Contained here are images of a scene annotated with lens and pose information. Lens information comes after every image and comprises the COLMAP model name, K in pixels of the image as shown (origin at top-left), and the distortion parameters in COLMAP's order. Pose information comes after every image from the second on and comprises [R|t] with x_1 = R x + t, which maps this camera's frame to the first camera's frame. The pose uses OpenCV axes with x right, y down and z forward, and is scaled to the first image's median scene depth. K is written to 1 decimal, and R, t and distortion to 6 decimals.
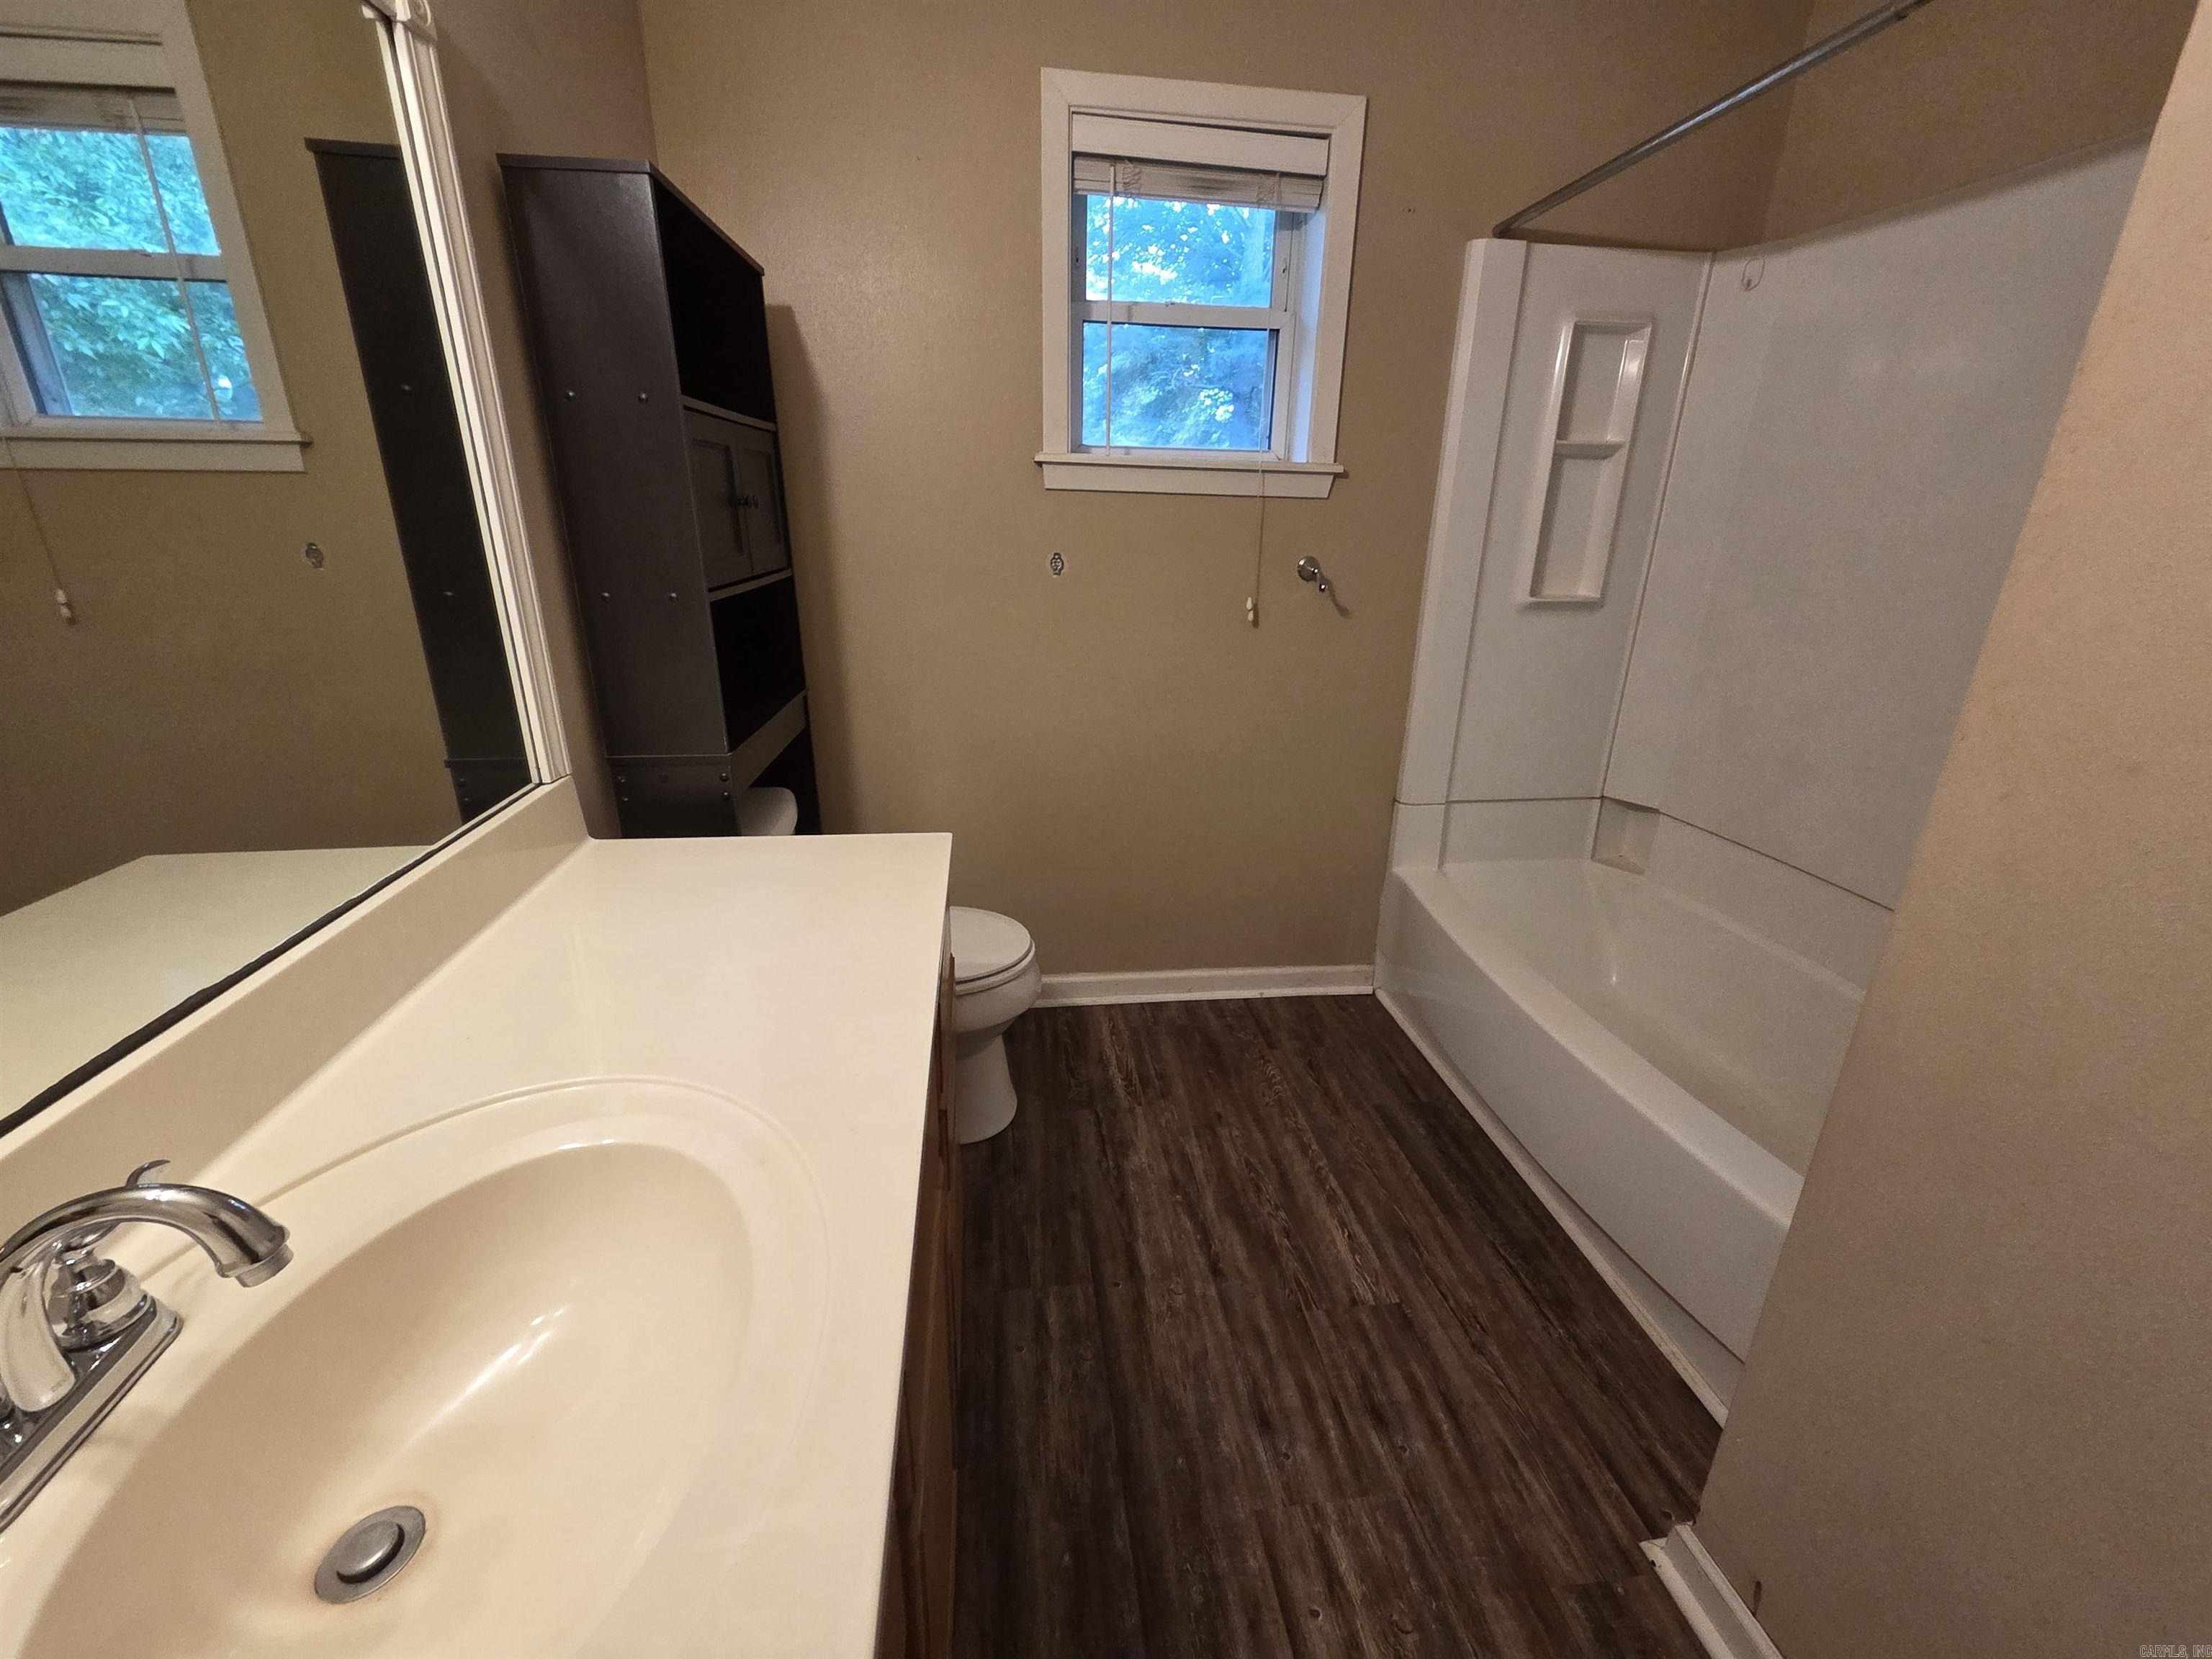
lens RADIAL K [[908.9, 0, 1111.9], [0, 908.9, 829.2], [0, 0, 1]] dist [0.004383, -0.001015]
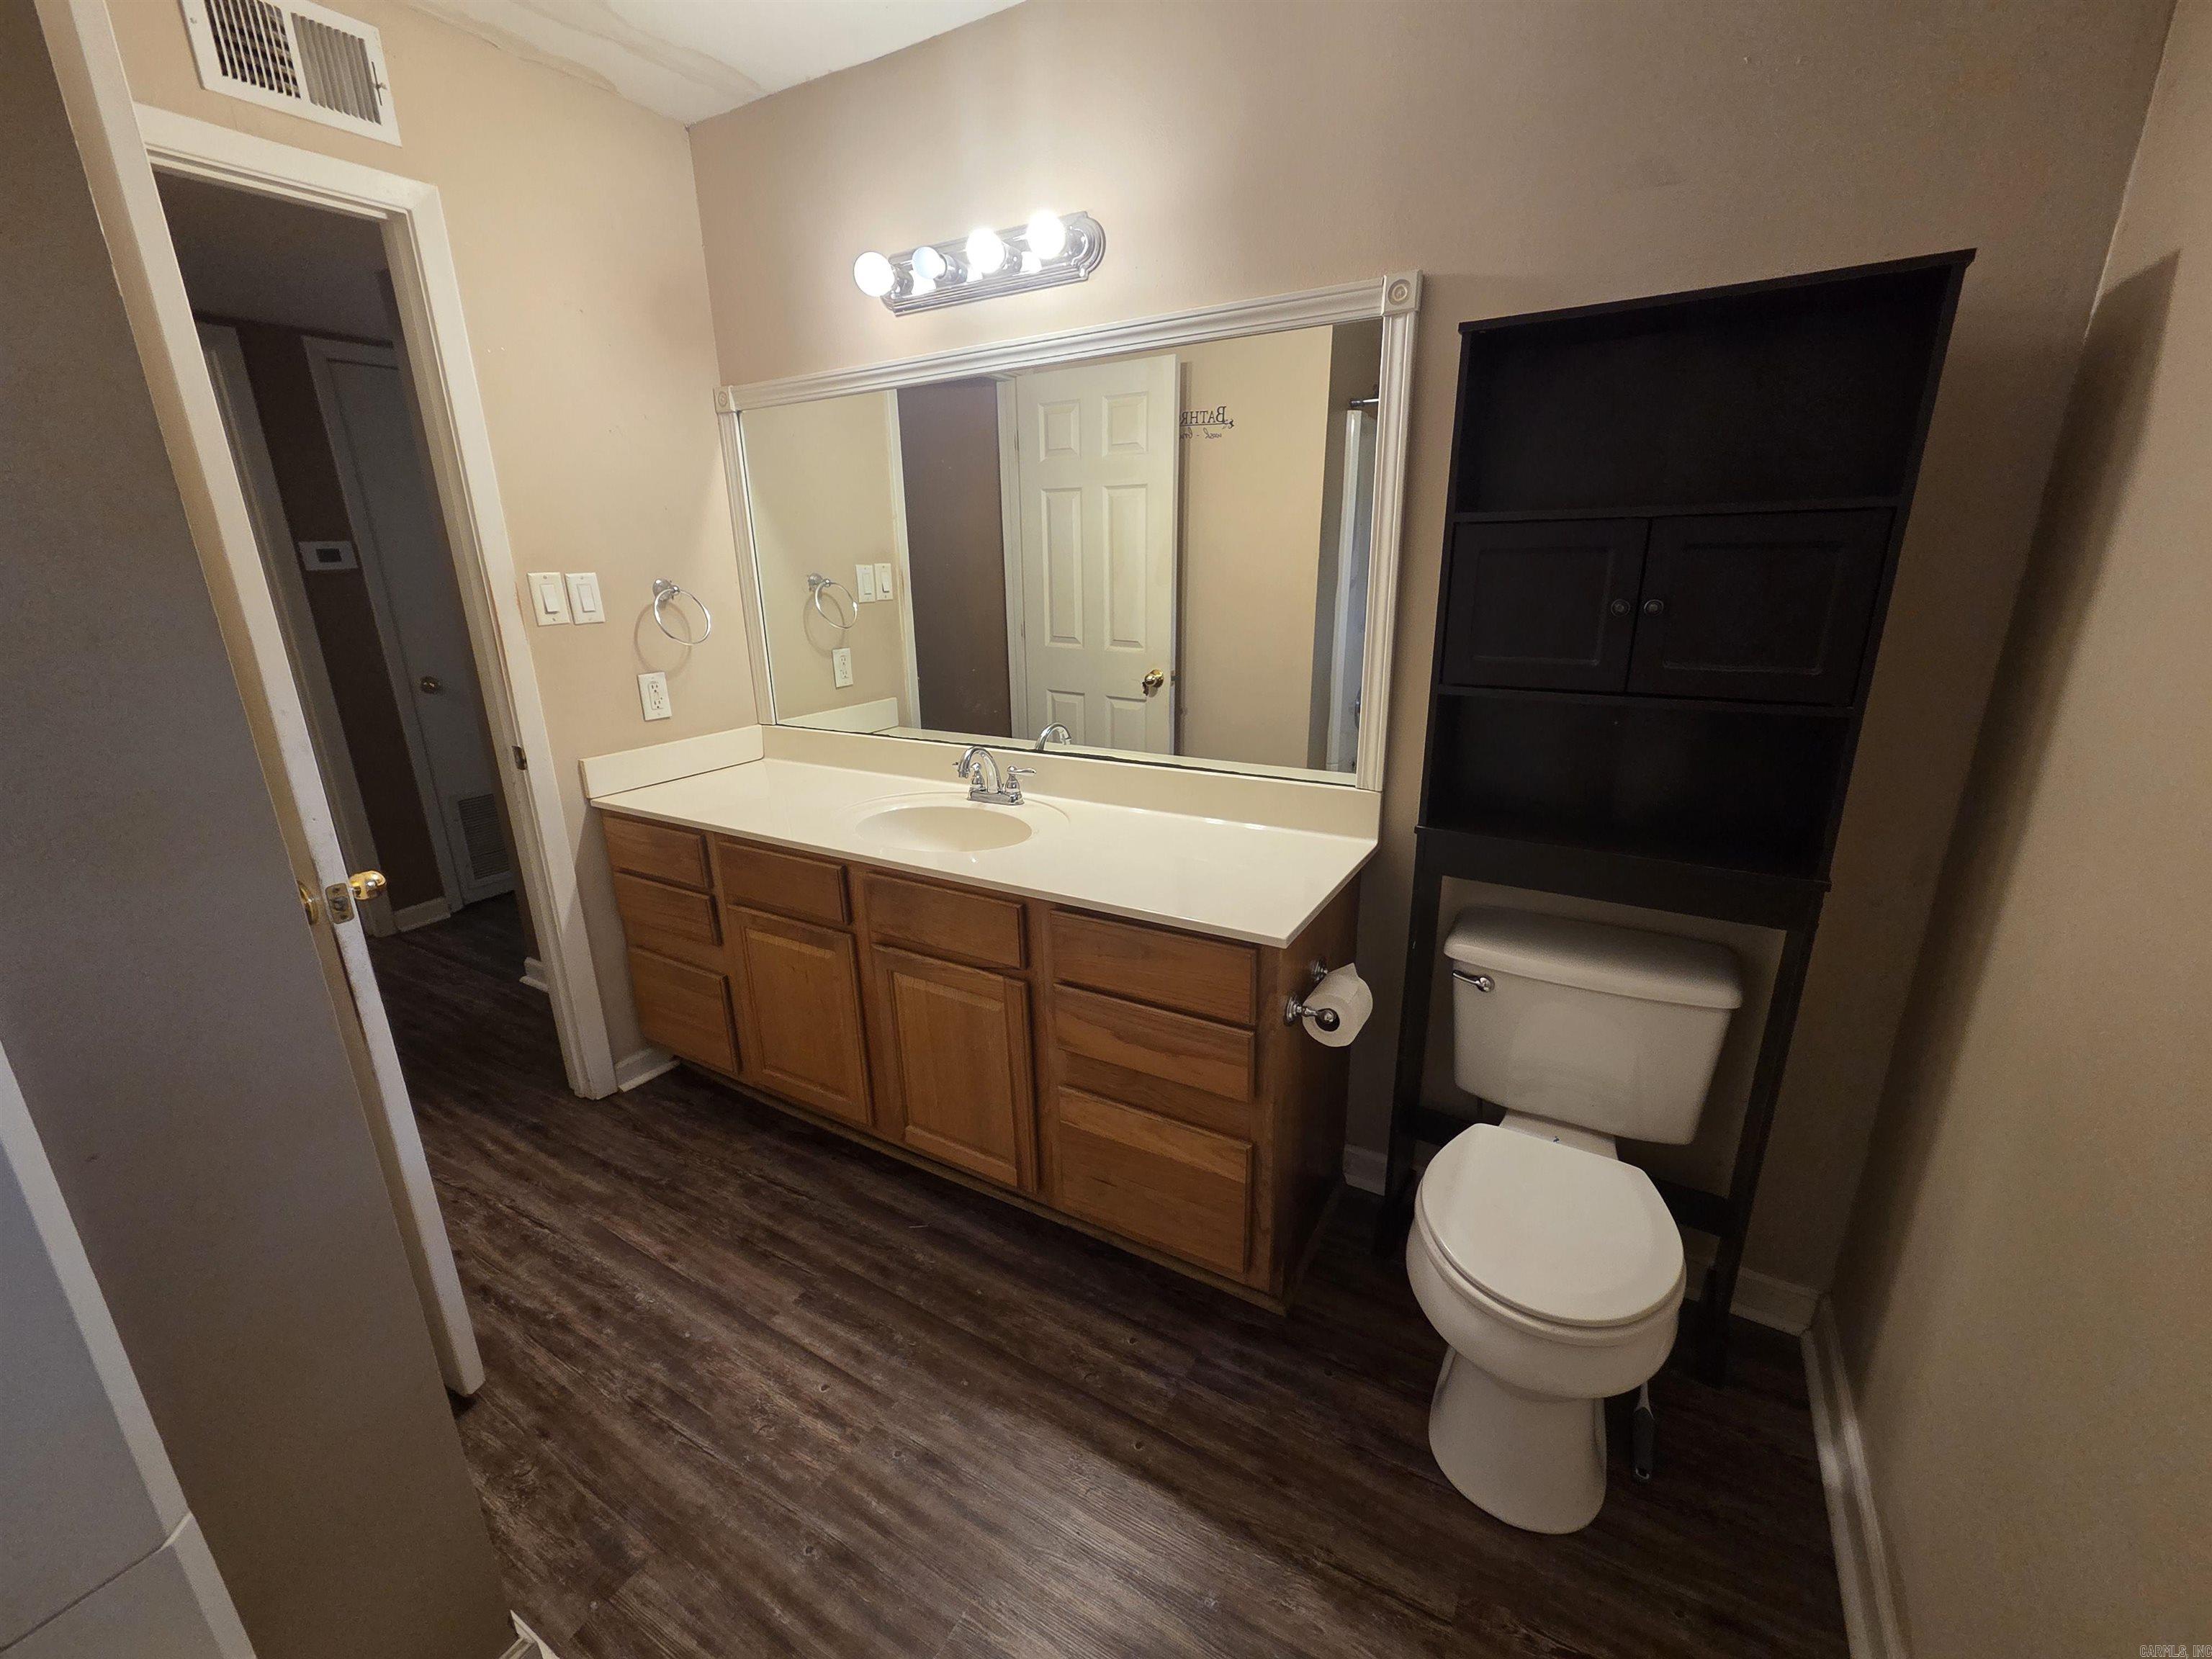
lens RADIAL K [[908.9, 0, 1111.1], [0, 908.9, 823.3], [0, 0, 1]] dist [0.004383, -0.001015]
pose [[-0.619598, 0.217478, -0.754189, 0.545053], [-0.256210, 0.852183, 0.456223, -0.419608], [0.741926, 0.475906, -0.472291, 1.049770]]
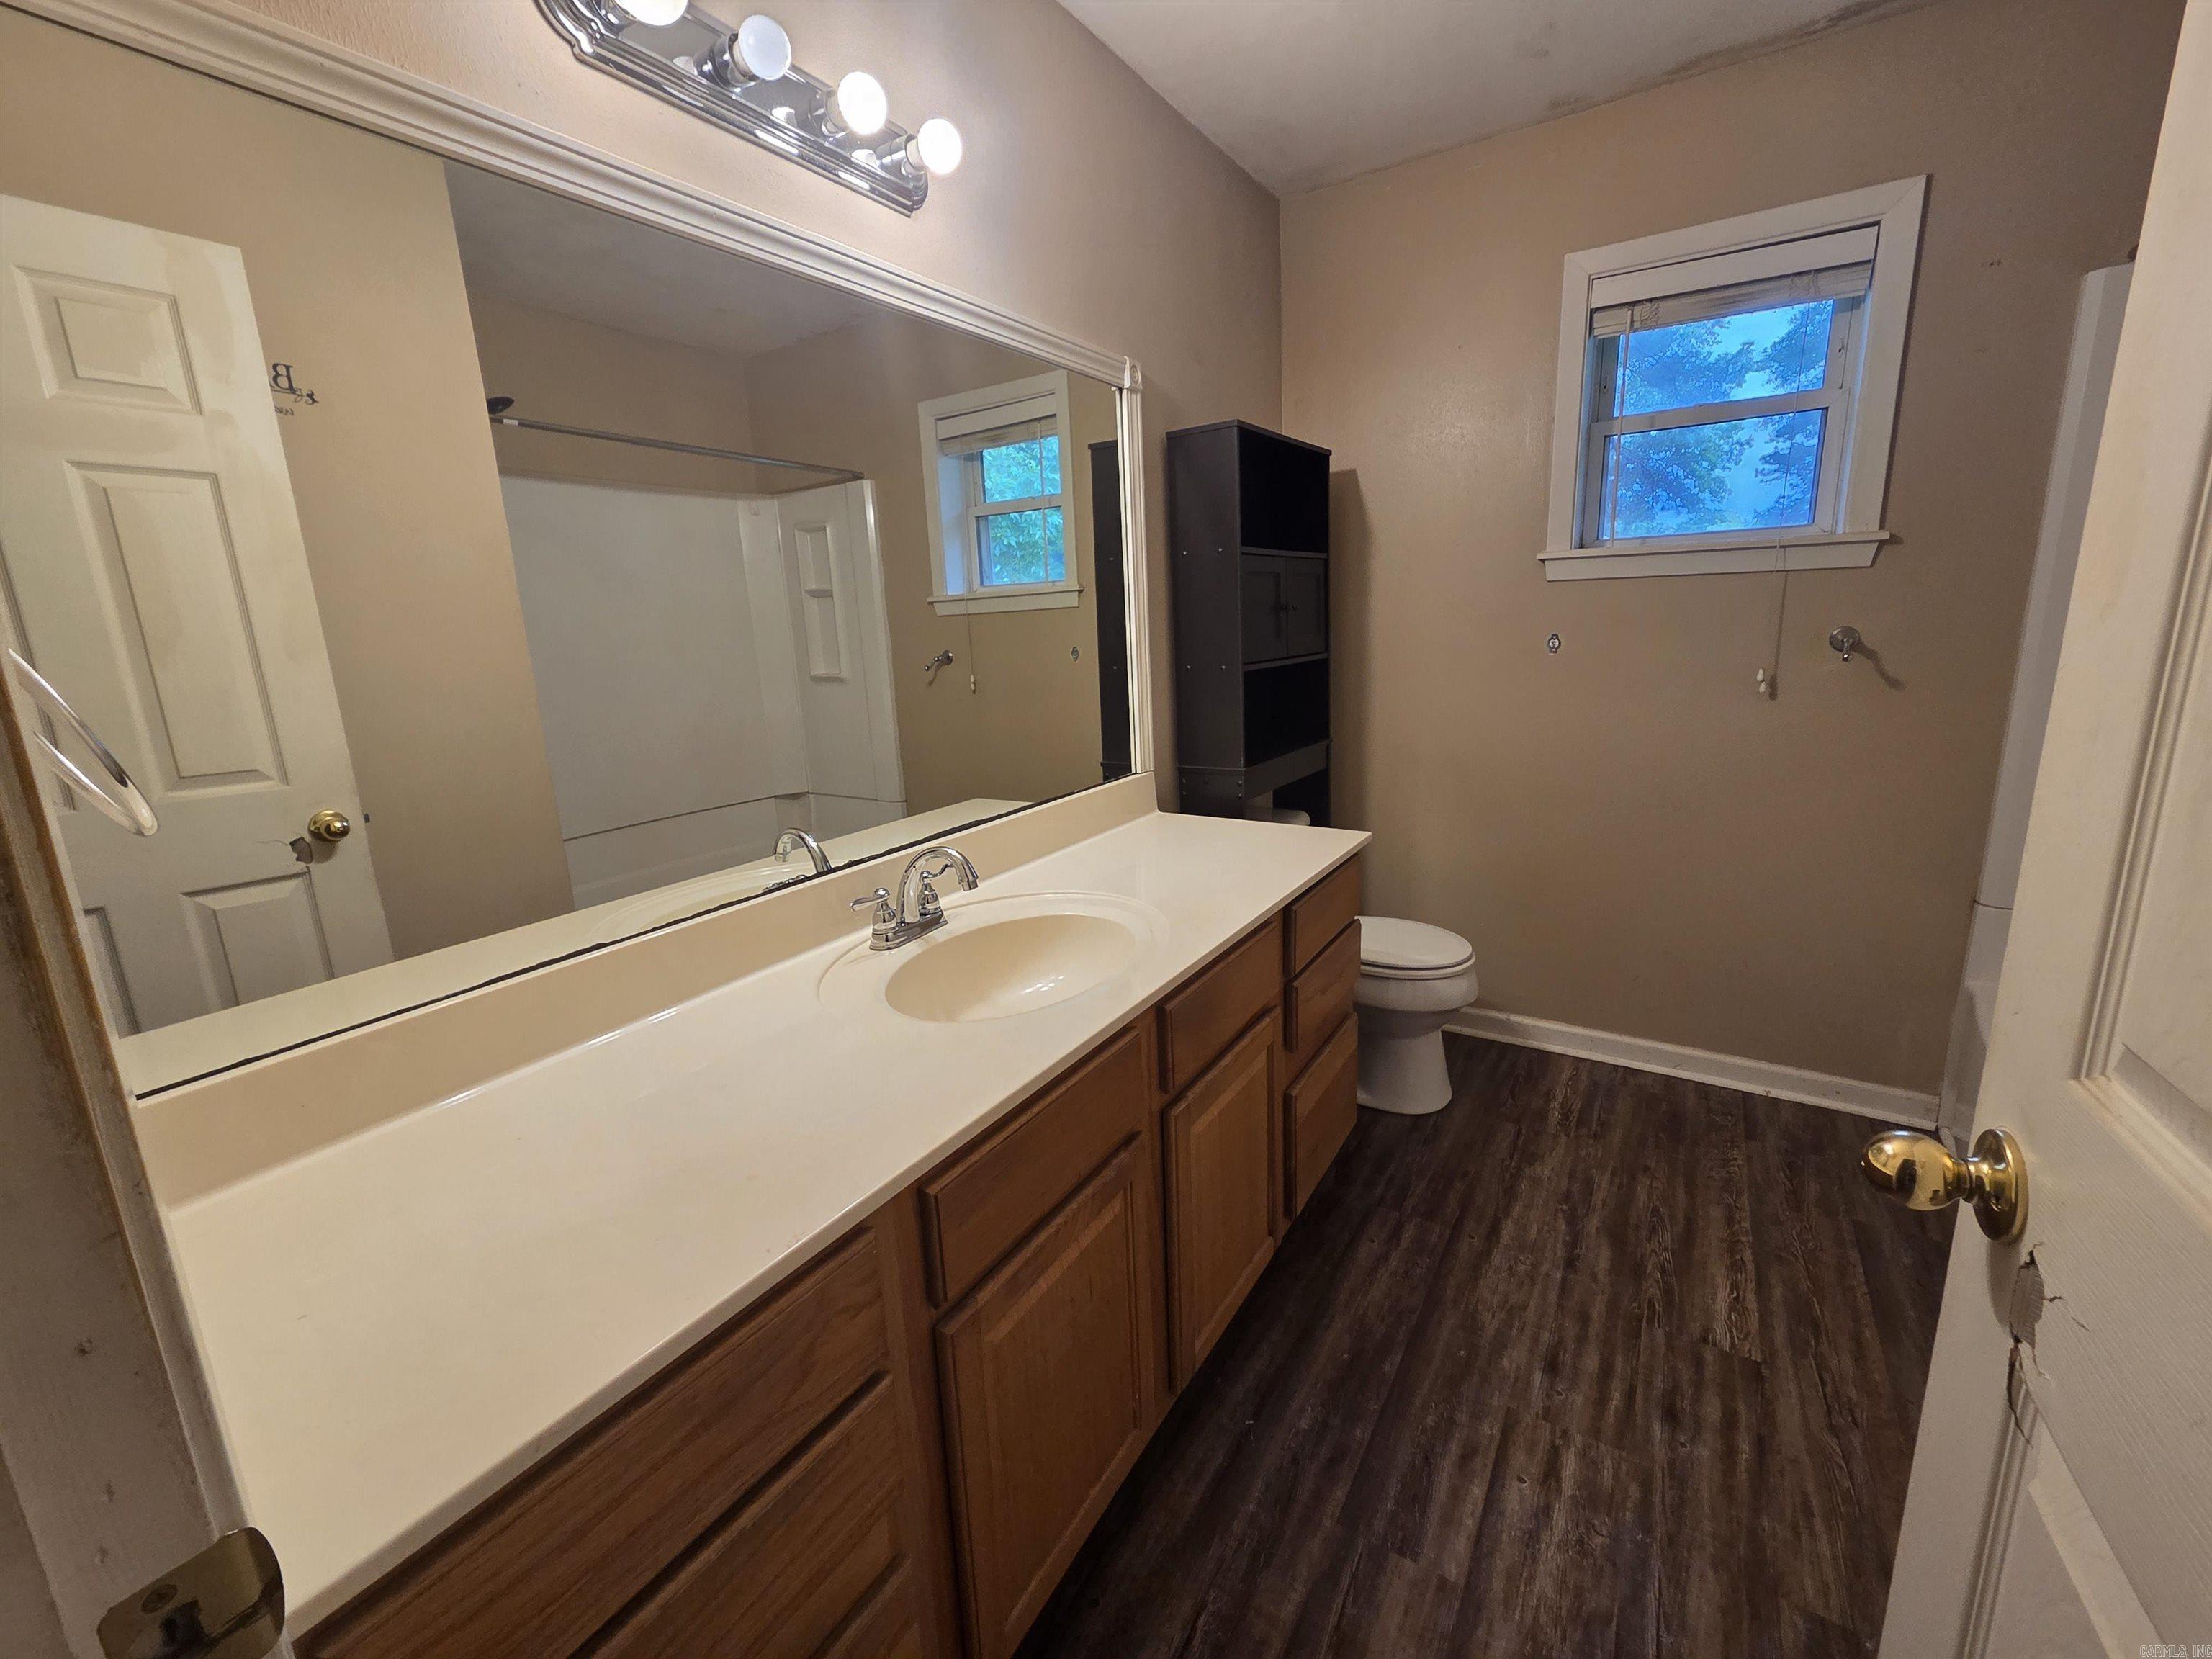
lens RADIAL K [[908.9, 0, 1107.6], [0, 908.9, 840.2], [0, 0, 1]] dist [0.004383, -0.001015]
pose [[0.764077, 0.101909, -0.637025, 0.323277], [-0.162643, 0.985978, -0.037349, 0.107991], [0.624286, 0.132145, 0.769938, -0.252636]]
